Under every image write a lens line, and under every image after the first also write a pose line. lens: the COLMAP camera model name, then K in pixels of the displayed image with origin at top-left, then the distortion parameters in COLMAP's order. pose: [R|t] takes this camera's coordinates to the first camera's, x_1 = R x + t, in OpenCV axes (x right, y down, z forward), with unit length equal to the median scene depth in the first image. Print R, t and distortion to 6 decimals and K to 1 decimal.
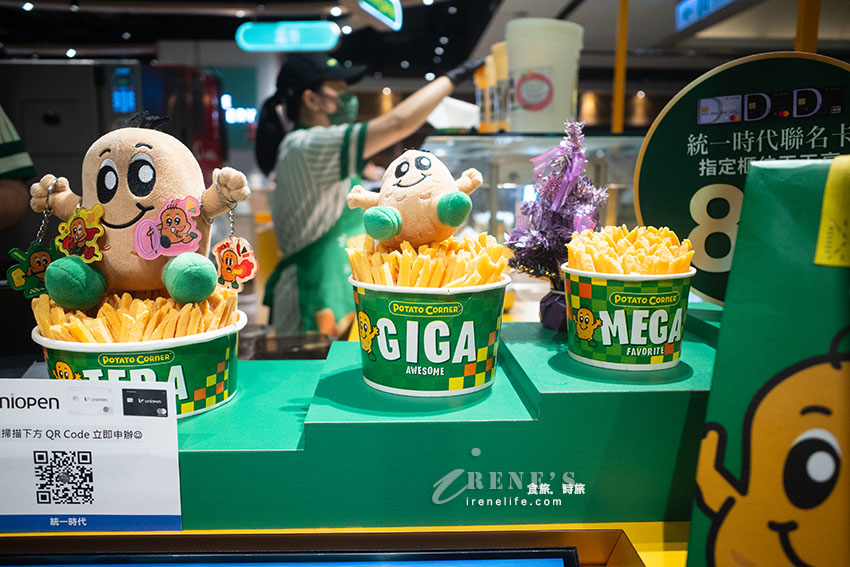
lens RADIAL K [[693.2, 0, 422.3], [0, 693.2, 284.6], [0, 0, 1]] dist [-0.056588, 0.062118]
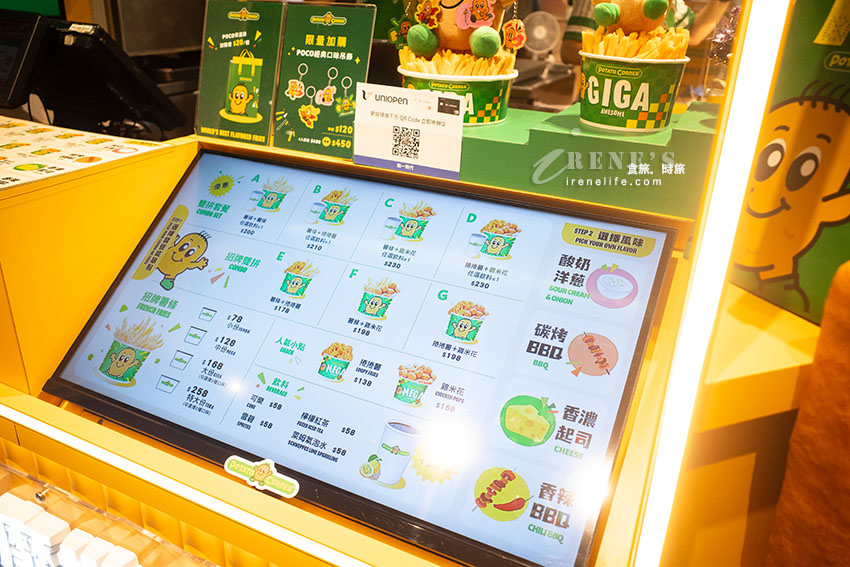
lens RADIAL K [[693.2, 0, 414.6], [0, 693.2, 284.3], [0, 0, 1]] dist [-0.056588, 0.062118]
pose [[0.878846, 0.216890, -0.424957, 0.351580], [-0.102250, 0.955625, 0.276271, 0.107677], [0.466020, -0.199348, 0.862024, -0.636055]]
